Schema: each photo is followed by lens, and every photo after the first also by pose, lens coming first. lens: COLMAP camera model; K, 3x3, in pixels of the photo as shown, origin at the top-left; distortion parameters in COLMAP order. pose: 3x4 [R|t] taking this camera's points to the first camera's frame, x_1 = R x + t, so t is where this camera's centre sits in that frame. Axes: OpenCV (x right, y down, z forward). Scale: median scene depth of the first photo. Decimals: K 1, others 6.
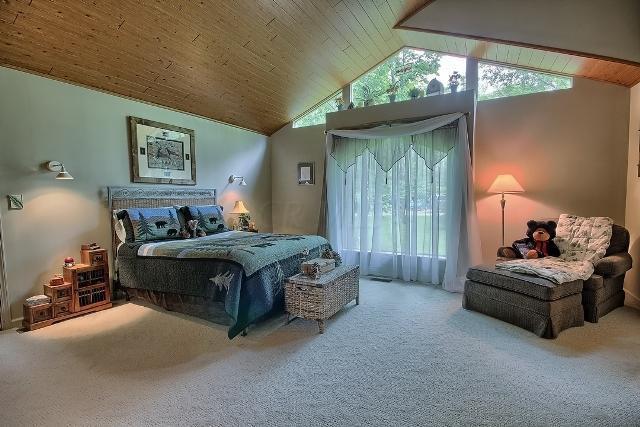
lens RADIAL K [[295.5, 0, 323.7], [0, 295.5, 217.3], [0, 0, 1]] dist [0.013464, -0.014861]
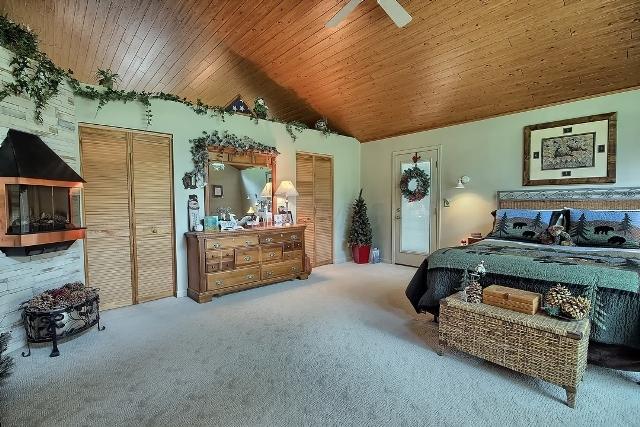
lens RADIAL K [[295.5, 0, 323.7], [0, 295.5, 217.3], [0, 0, 1]] dist [0.013464, -0.014861]
pose [[-0.299450, 0.062729, -0.952047, 0.622814], [-0.049147, 0.995498, 0.081051, -0.052198], [0.952845, 0.071061, -0.295019, 0.602507]]
